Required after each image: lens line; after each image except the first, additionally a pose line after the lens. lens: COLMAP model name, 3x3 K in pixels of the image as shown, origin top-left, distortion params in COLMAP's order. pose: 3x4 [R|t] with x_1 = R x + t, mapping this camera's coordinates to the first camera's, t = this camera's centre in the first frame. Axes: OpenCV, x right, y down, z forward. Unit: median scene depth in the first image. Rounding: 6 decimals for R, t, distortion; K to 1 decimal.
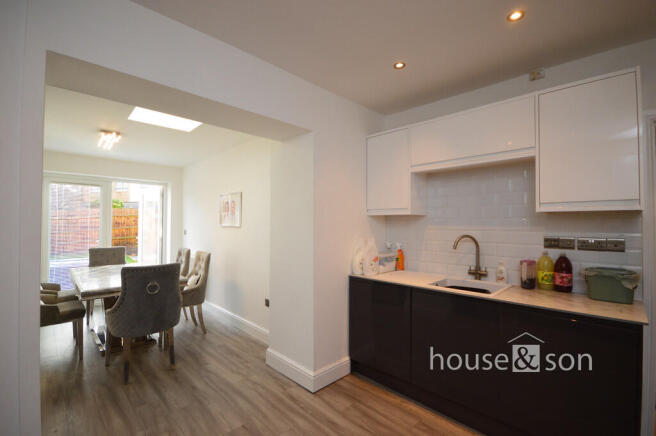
lens RADIAL K [[290.4, 0, 328.0], [0, 290.4, 218.0], [0, 0, 1]] dist [0.000291, -0.000002]
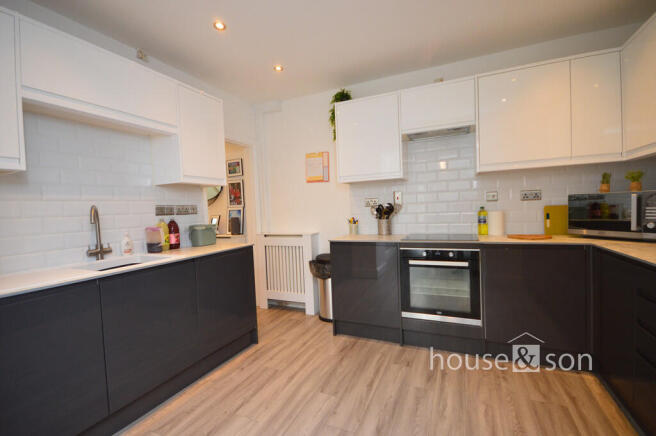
lens RADIAL K [[290.4, 0, 328.0], [0, 290.4, 218.0], [0, 0, 1]] dist [0.000291, -0.000002]
pose [[-0.351010, -0.021393, 0.936127, -0.560785], [0.022664, 0.999252, 0.031333, 0.092692], [-0.936097, 0.032214, -0.350263, 0.771807]]
